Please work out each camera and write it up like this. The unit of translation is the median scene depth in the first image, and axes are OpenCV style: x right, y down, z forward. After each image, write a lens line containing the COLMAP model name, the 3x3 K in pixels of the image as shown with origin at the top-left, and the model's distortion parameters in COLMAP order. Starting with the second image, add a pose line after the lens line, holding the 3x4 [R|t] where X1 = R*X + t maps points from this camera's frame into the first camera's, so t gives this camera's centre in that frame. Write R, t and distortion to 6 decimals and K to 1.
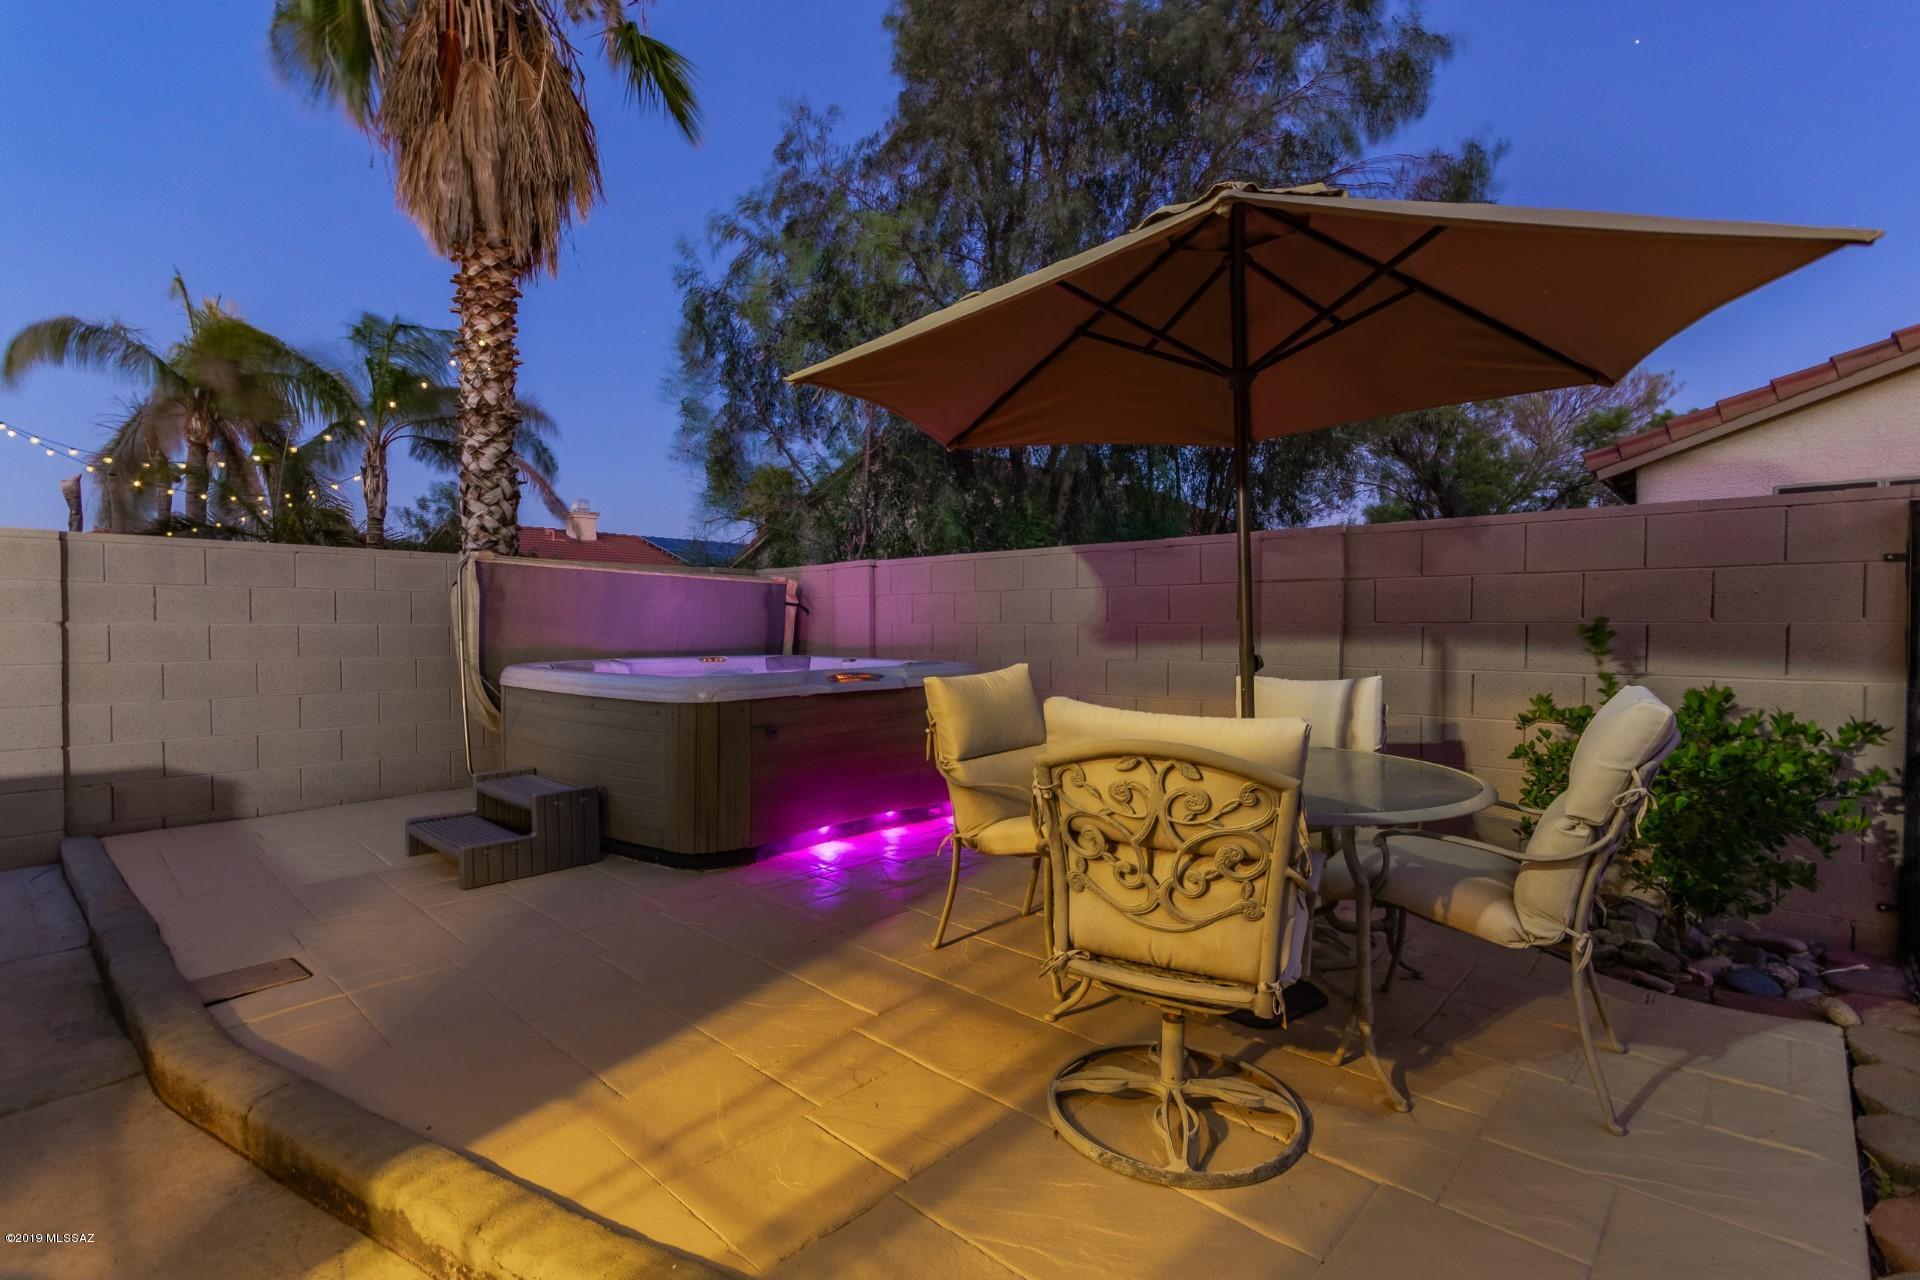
lens RADIAL K [[896.6, 0, 960.0], [0, 896.6, 640.0], [0, 0, 1]] dist [0.000031, 0.000027]
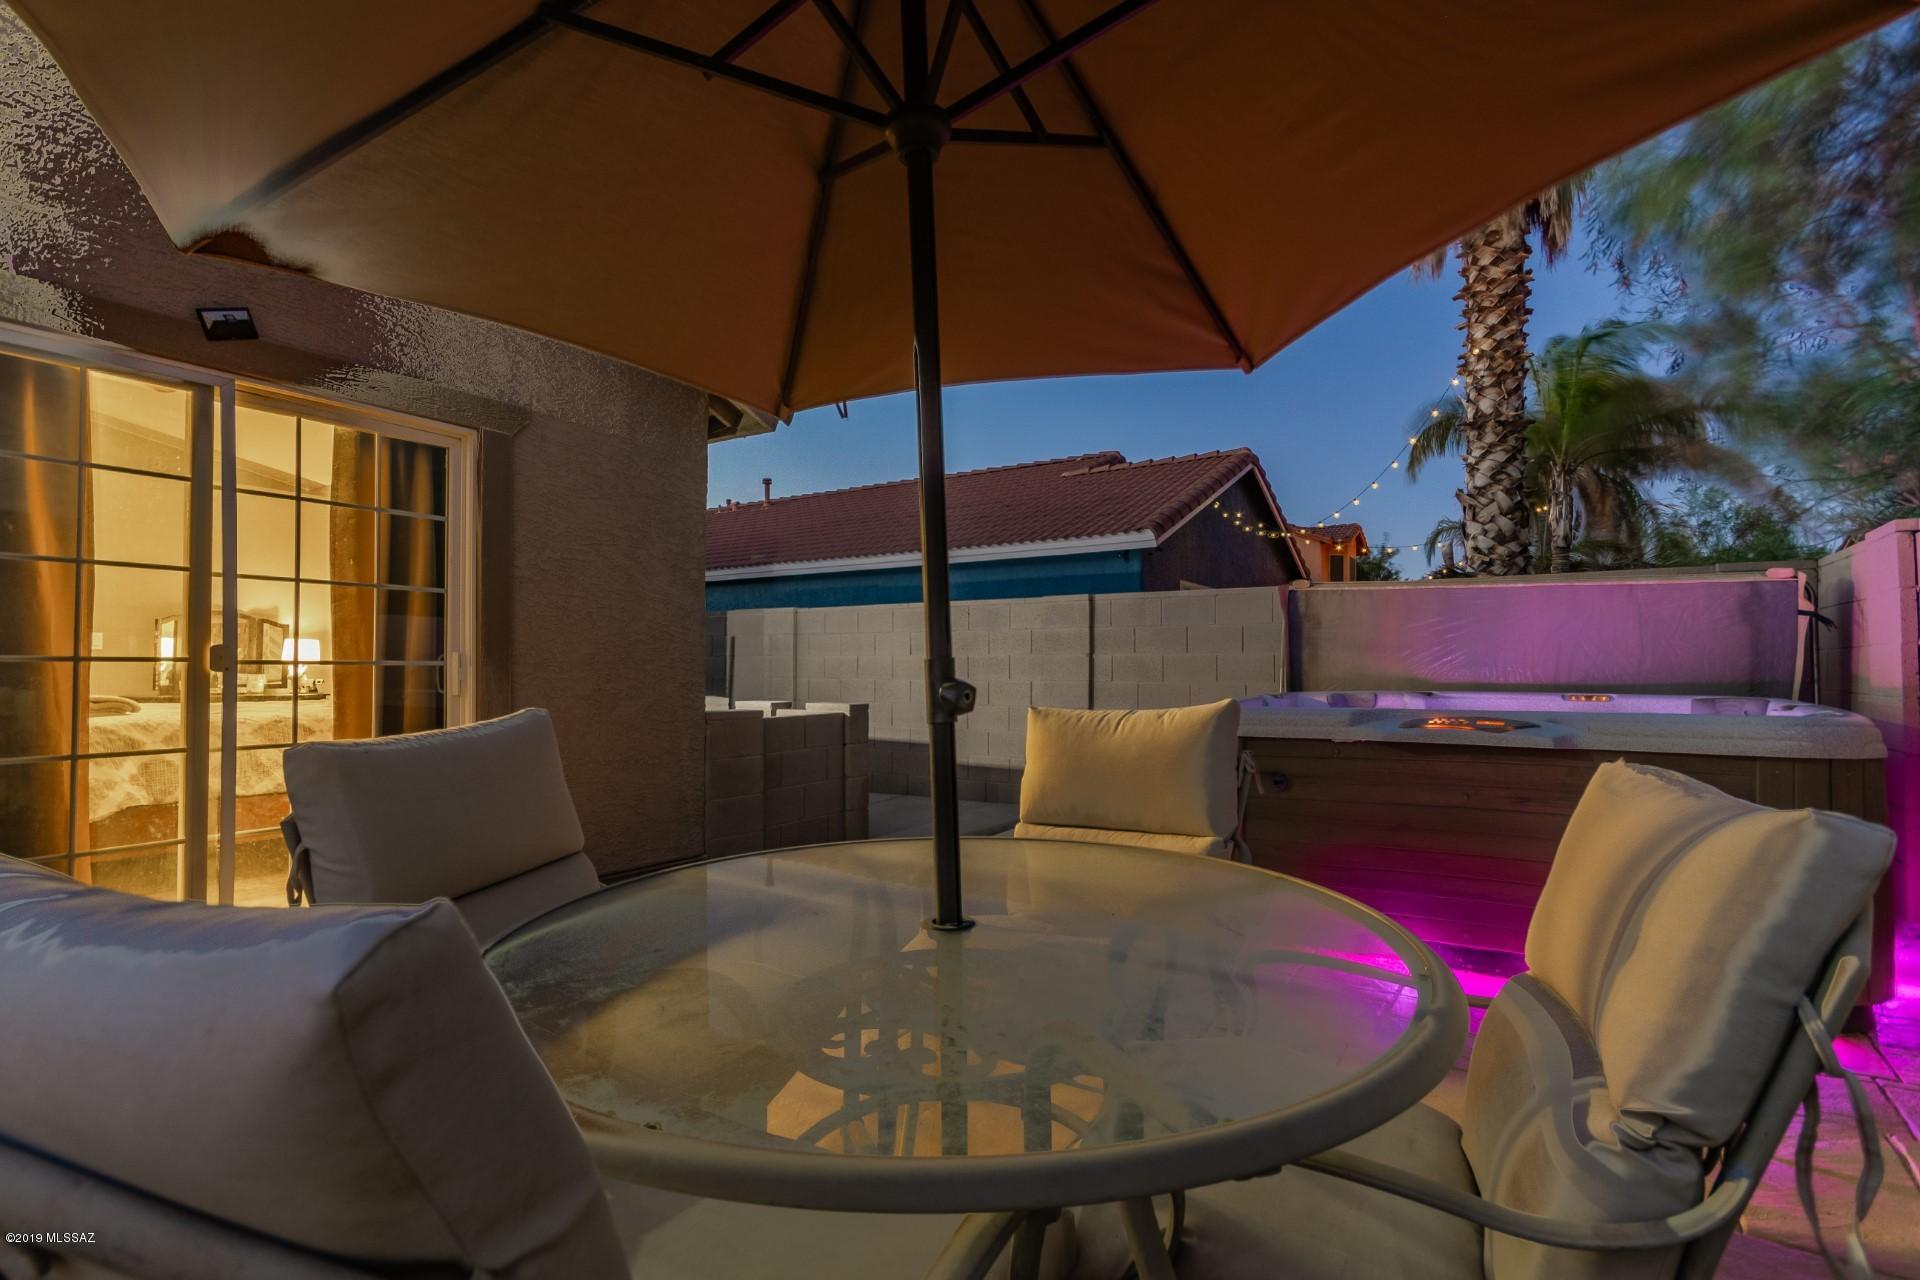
lens RADIAL K [[896.6, 0, 960.0], [0, 896.6, 640.0], [0, 0, 1]] dist [0.000031, 0.000027]
pose [[0.179890, -0.028857, -0.983263, 0.274594], [-0.011981, 0.999431, -0.031523, 0.003484], [0.983614, 0.017451, 0.179442, 0.312374]]
